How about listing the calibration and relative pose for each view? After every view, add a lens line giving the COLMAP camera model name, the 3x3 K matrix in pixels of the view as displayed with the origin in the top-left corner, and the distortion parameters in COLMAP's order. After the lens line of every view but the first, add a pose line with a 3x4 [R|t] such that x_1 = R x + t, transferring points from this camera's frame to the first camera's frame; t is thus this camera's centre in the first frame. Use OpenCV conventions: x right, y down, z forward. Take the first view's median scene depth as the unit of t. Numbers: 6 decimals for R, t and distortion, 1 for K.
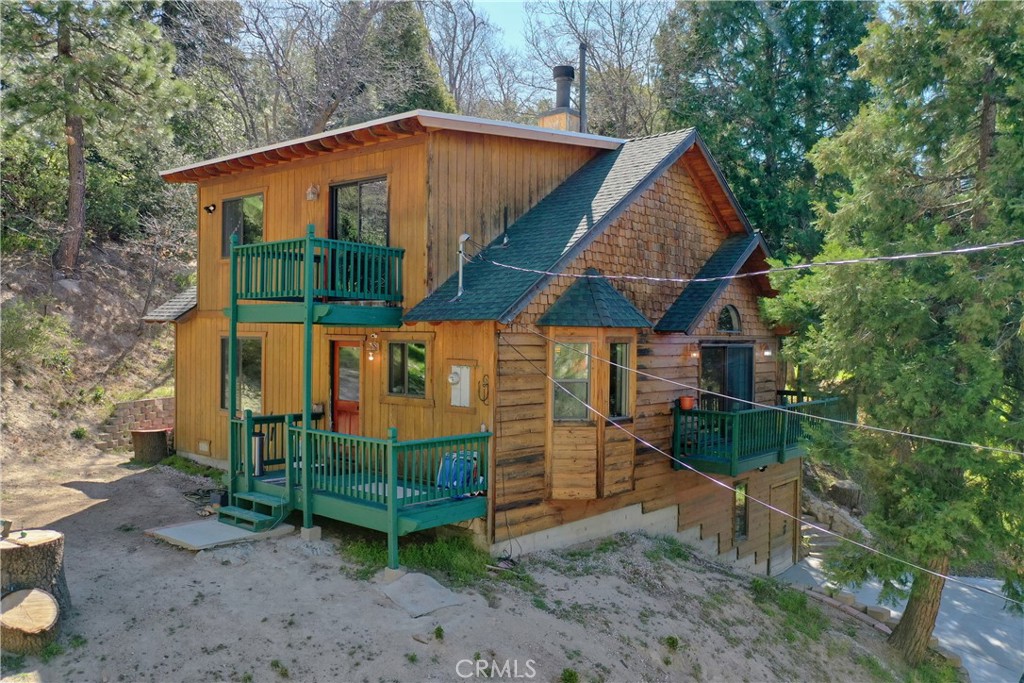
lens RADIAL K [[819.9, 0, 516.9], [0, 819.9, 345.9], [0, 0, 1]] dist [0.007065, -0.010105]
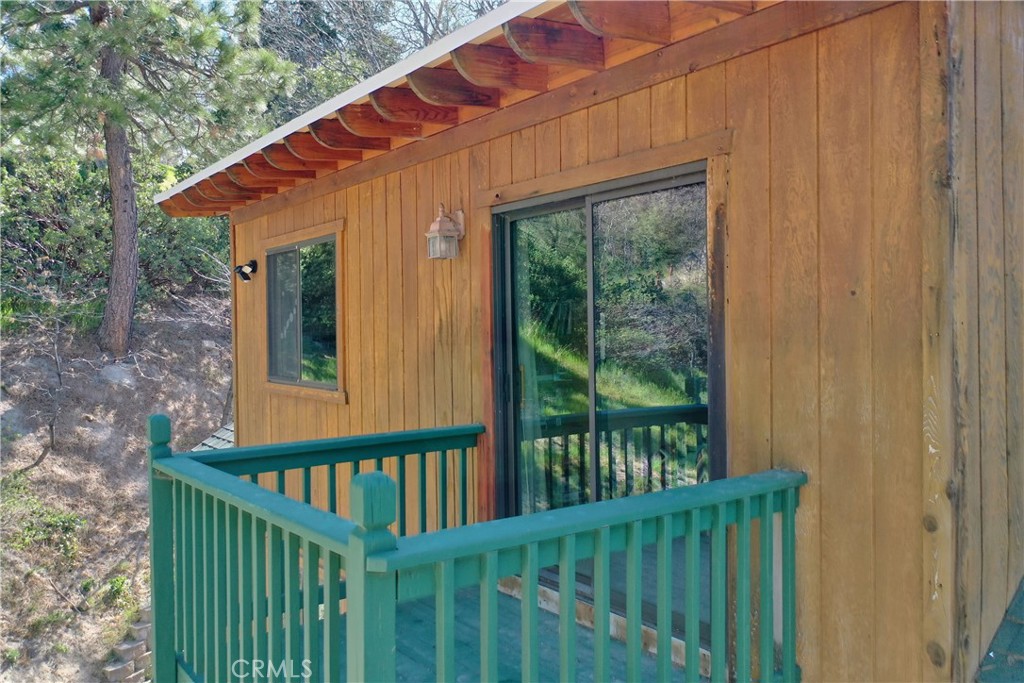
lens RADIAL K [[819.9, 0, 517.1], [0, 819.9, 340.2], [0, 0, 1]] dist [0.007065, -0.010105]
pose [[0.977270, -0.022841, -0.210765, -0.150461], [0.021146, 0.999723, -0.010293, -0.140206], [0.210942, 0.005602, 0.977482, 0.679920]]
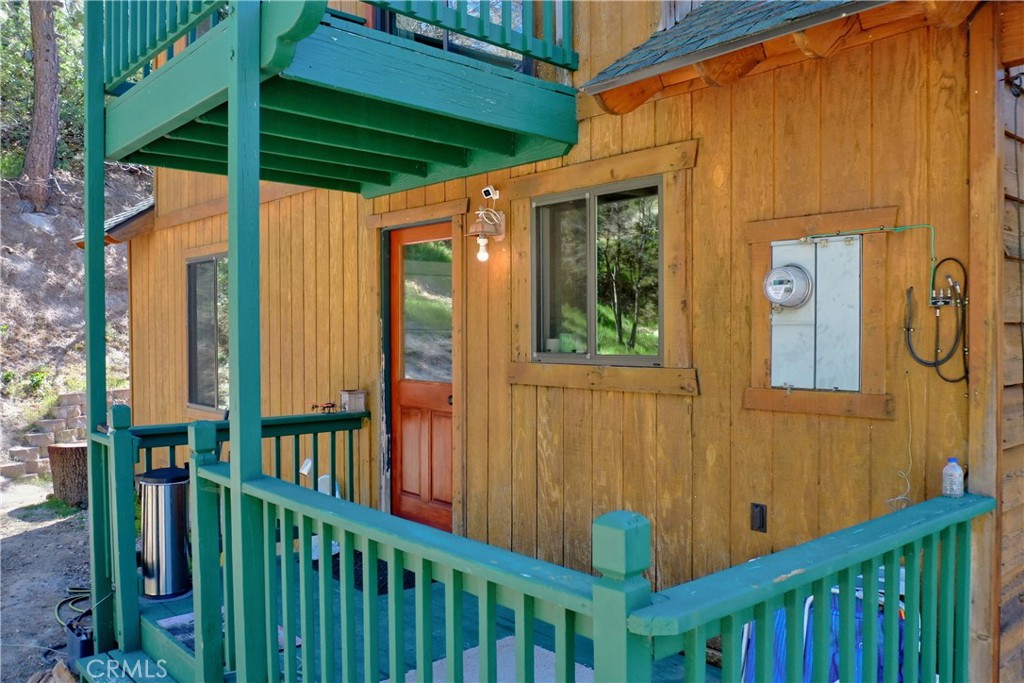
lens RADIAL K [[819.9, 0, 512.6], [0, 819.9, 332.1], [0, 0, 1]] dist [0.007065, -0.010105]
pose [[0.991047, -0.014420, -0.132735, -0.111723], [0.012944, 0.999844, -0.011979, 0.048287], [0.132887, 0.010154, 0.991079, 0.613304]]
